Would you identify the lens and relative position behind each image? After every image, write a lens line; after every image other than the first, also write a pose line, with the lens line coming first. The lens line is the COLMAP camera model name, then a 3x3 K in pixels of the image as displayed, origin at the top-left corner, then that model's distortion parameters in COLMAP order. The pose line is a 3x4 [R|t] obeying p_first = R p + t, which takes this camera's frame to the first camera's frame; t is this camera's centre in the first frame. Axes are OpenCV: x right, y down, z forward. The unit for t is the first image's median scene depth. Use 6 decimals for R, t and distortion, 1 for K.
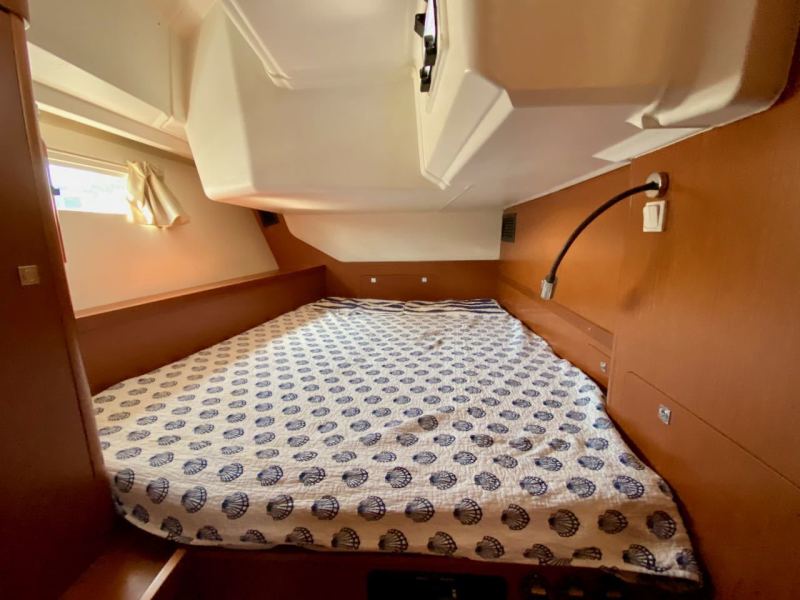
lens RADIAL K [[351.9, 0, 400.0], [0, 351.9, 300.0], [0, 0, 1]] dist [0.033762, -0.029091]
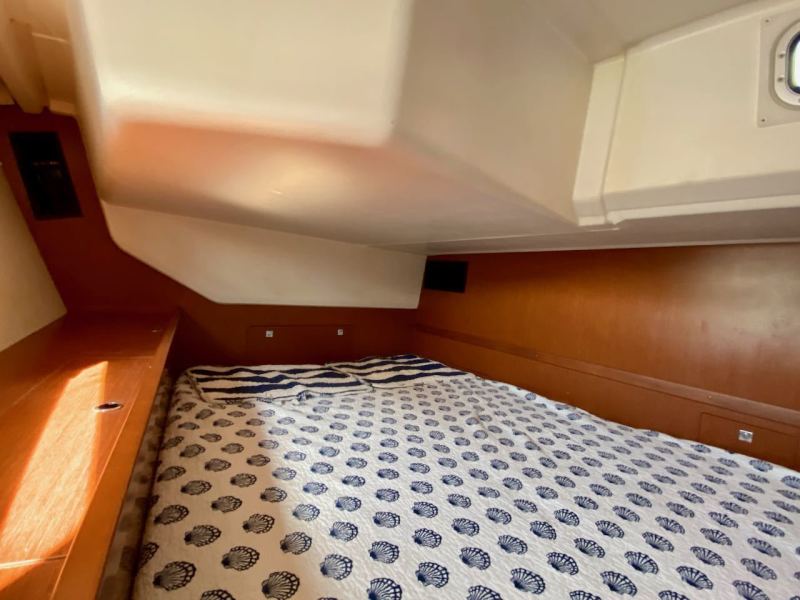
lens RADIAL K [[351.9, 0, 400.0], [0, 351.9, 300.0], [0, 0, 1]] dist [0.033762, -0.029091]
pose [[0.739022, 0.045009, 0.672176, -0.726219], [0.025267, 0.995212, -0.094420, -0.110755], [-0.673207, 0.086762, 0.734346, 0.791667]]
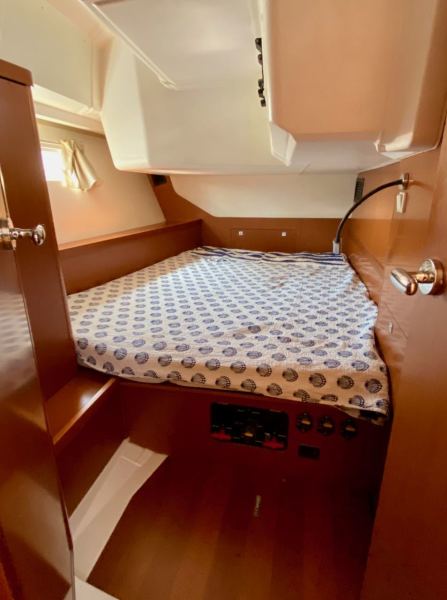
lens RADIAL K [[346.8, 0, 221.7], [0, 346.8, 286.4], [0, 0, 1]] dist [0.103688, -0.000093]
pose [[0.985170, 0.056944, -0.161858, 0.134889], [-0.039616, 0.993324, 0.108340, -0.005987], [0.166947, -0.100321, 0.980849, -0.413725]]
